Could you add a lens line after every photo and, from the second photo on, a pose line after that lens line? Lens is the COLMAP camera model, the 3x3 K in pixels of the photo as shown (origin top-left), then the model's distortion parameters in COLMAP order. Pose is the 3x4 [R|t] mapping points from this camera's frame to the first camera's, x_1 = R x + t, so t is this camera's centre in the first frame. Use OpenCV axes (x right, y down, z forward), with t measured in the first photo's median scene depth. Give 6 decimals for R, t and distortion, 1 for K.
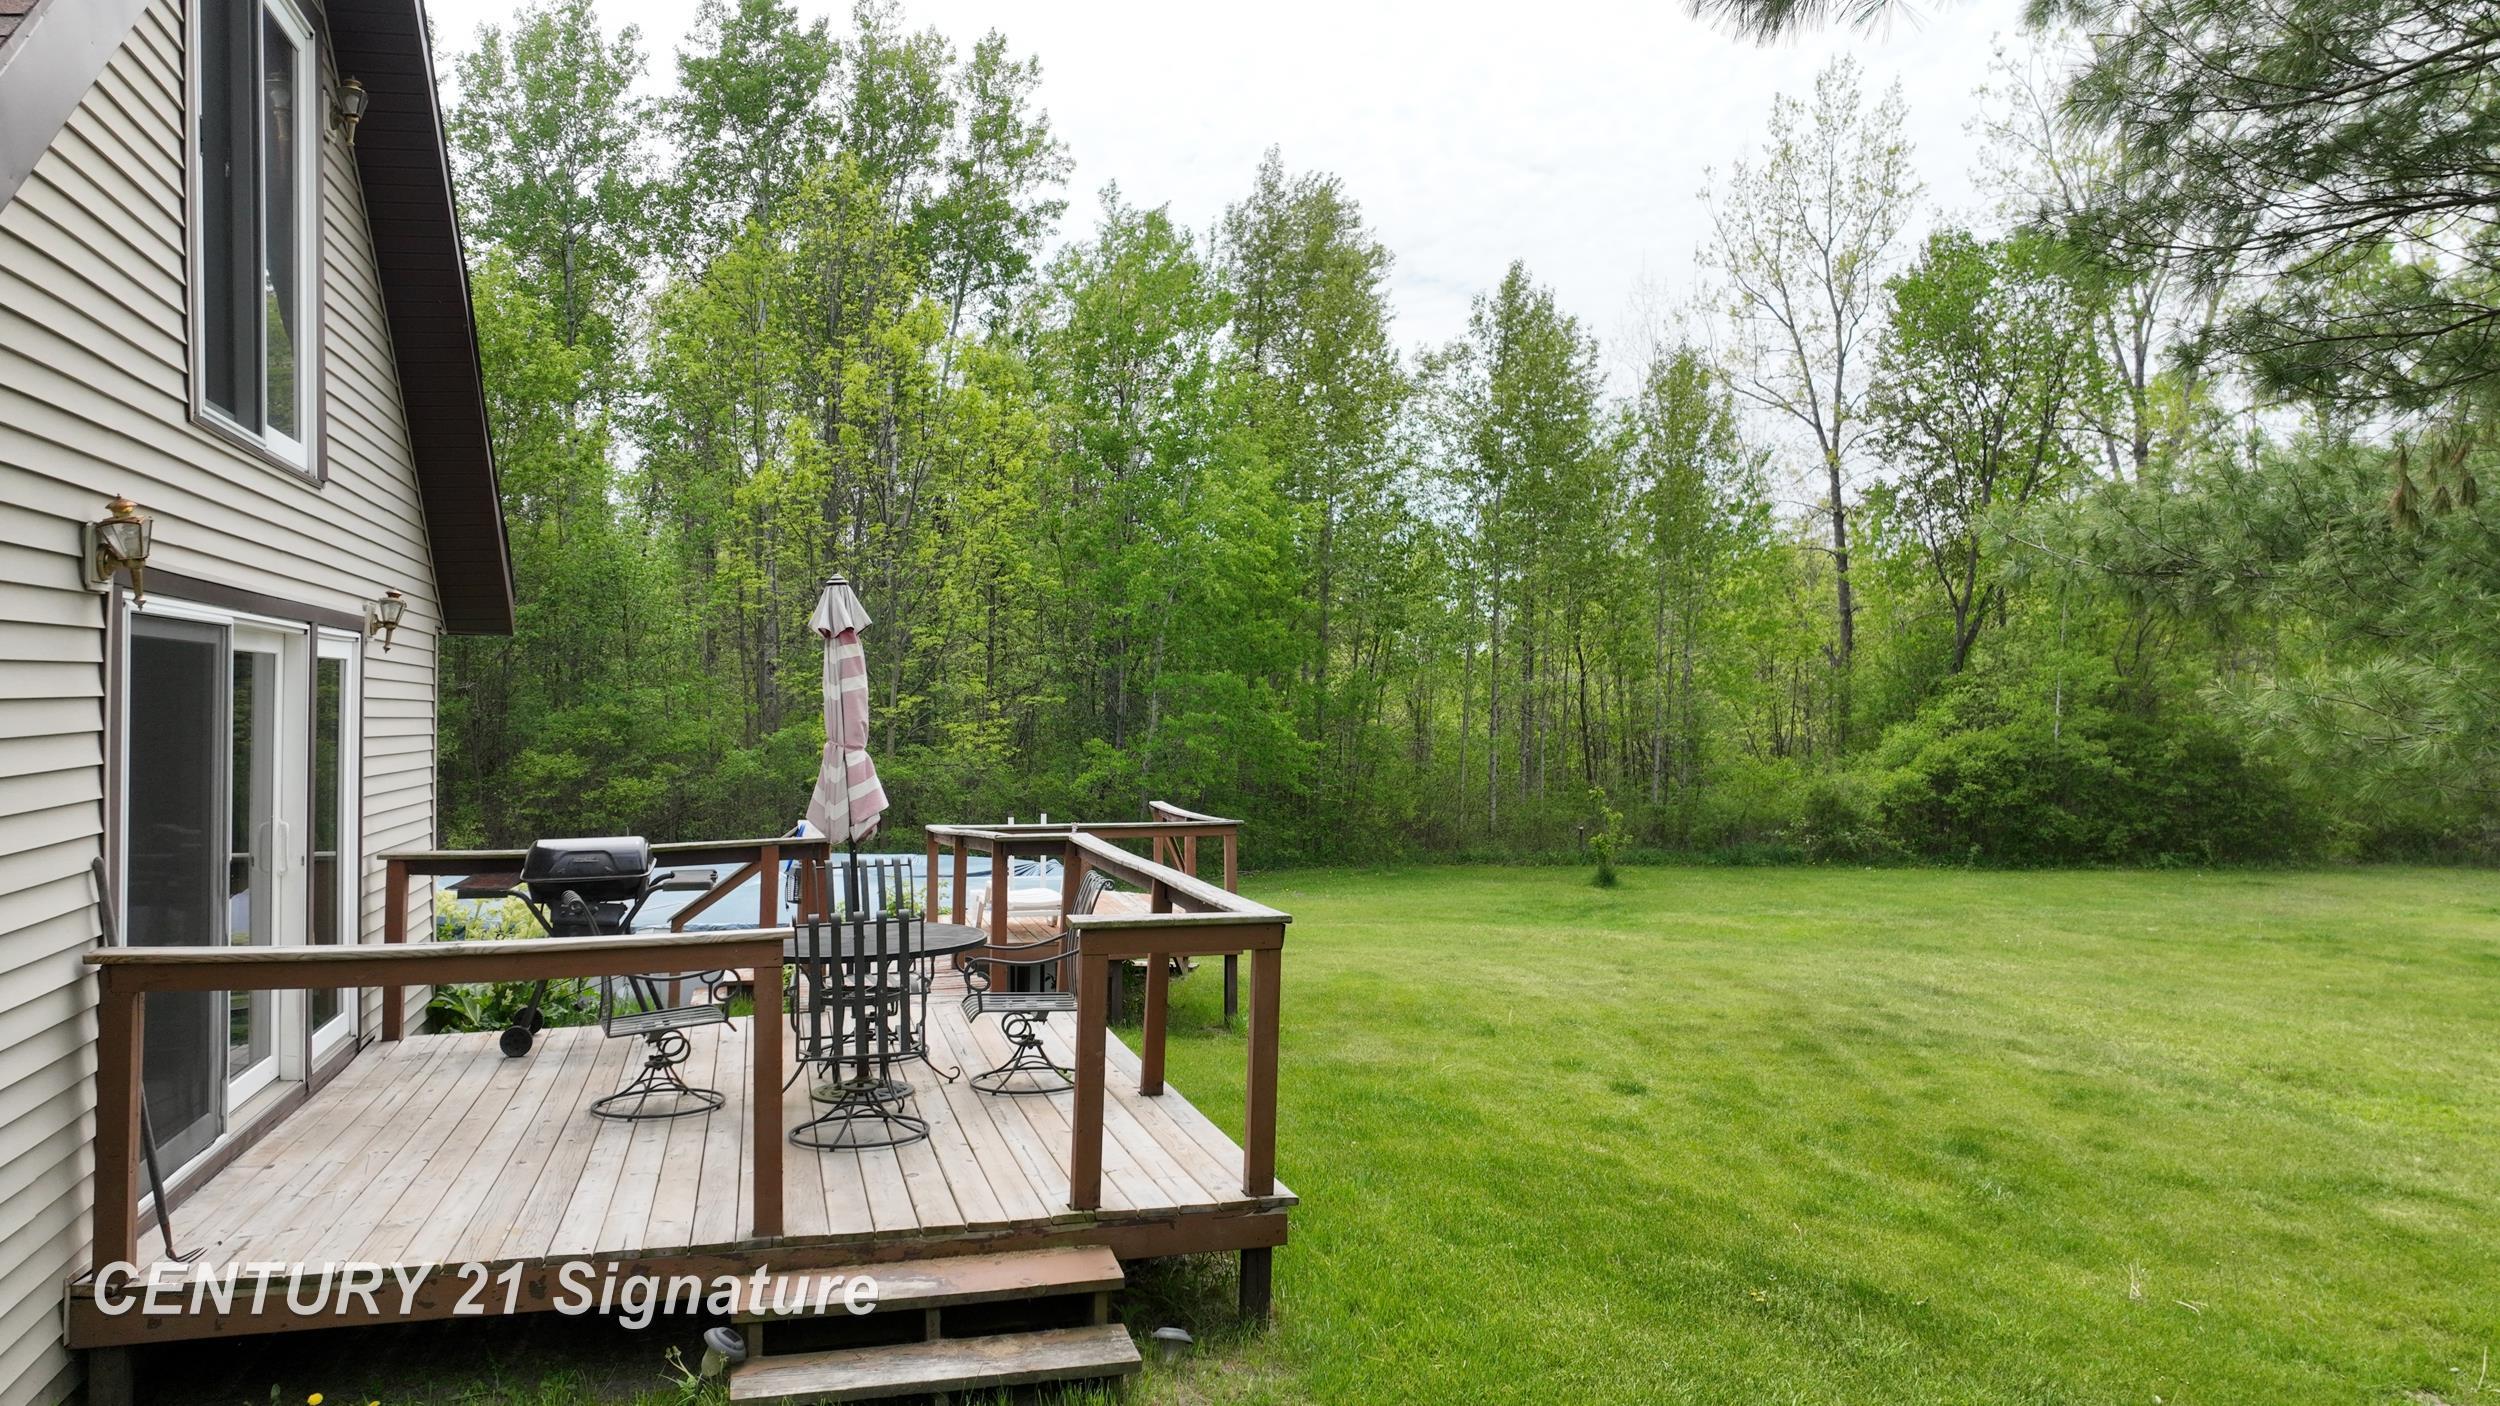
lens RADIAL K [[1763.7, 0, 1248.4], [0, 1763.7, 702.2], [0, 0, 1]] dist [0.005074, 0.002730]
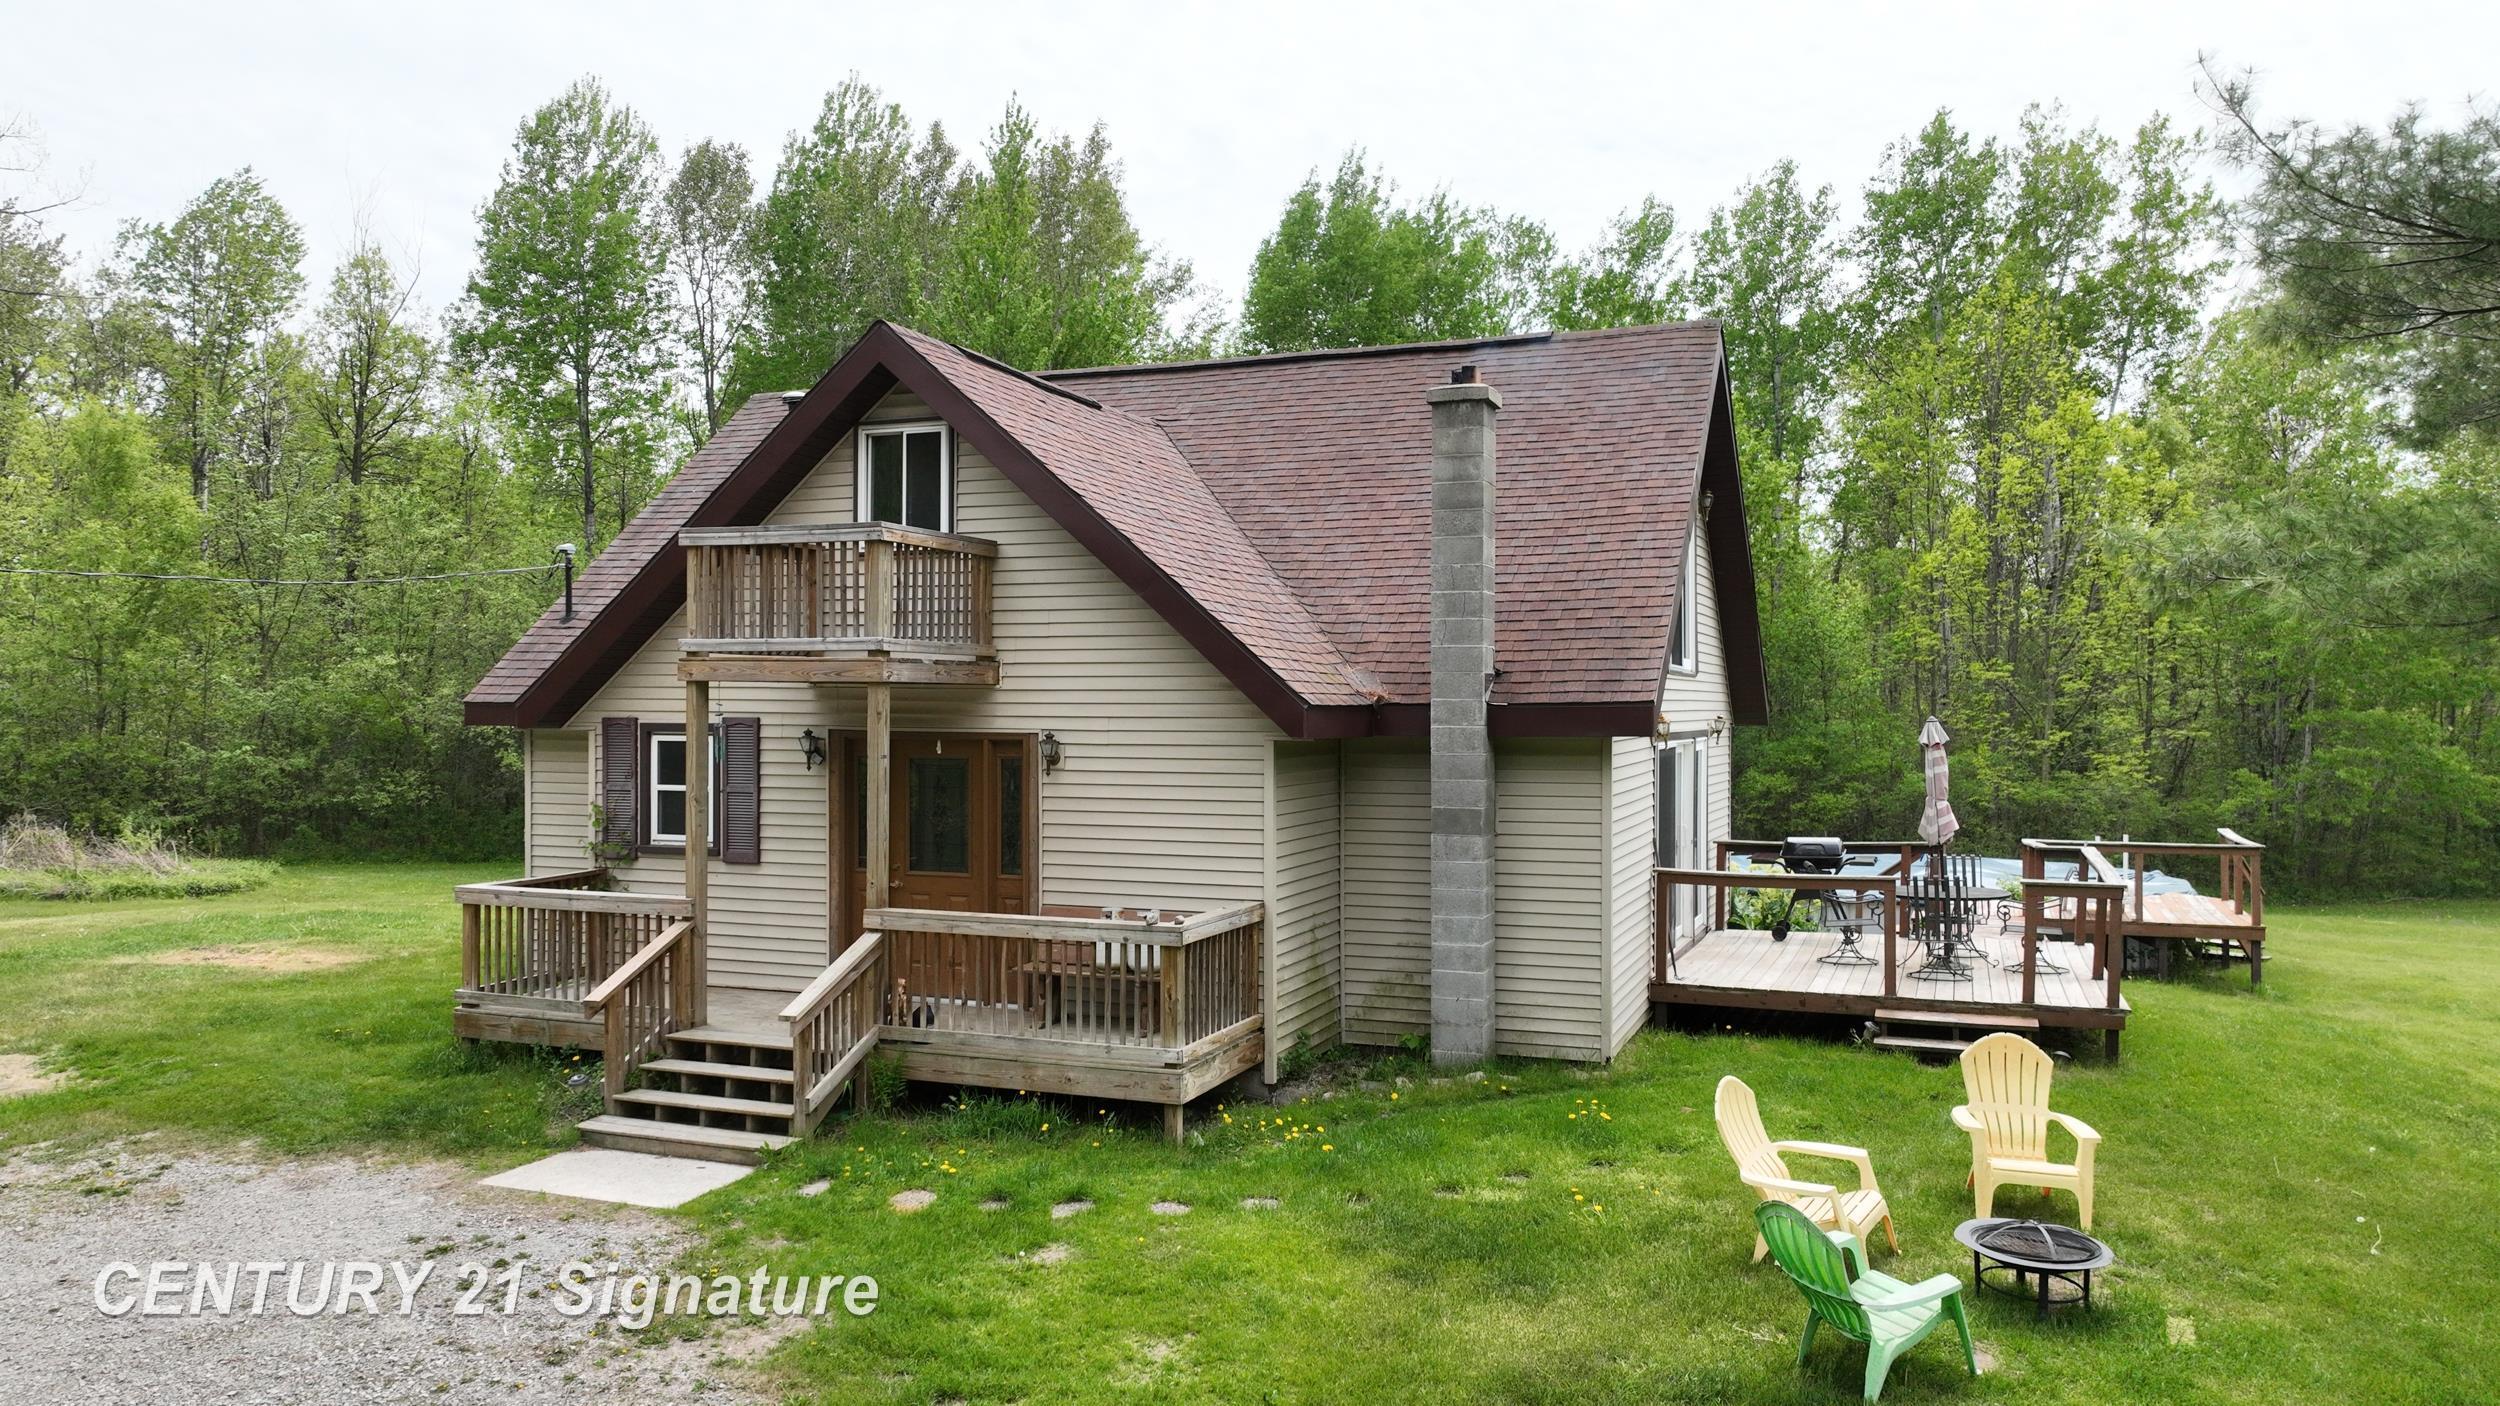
lens RADIAL K [[1763.7, 0, 1248.2], [0, 1763.7, 705.5], [0, 0, 1]] dist [0.005074, 0.002730]
pose [[0.795369, -0.003186, -0.606117, 0.085714], [0.002988, 0.999995, -0.001335, -0.018640], [0.606118, -0.000749, 0.795374, -0.254042]]
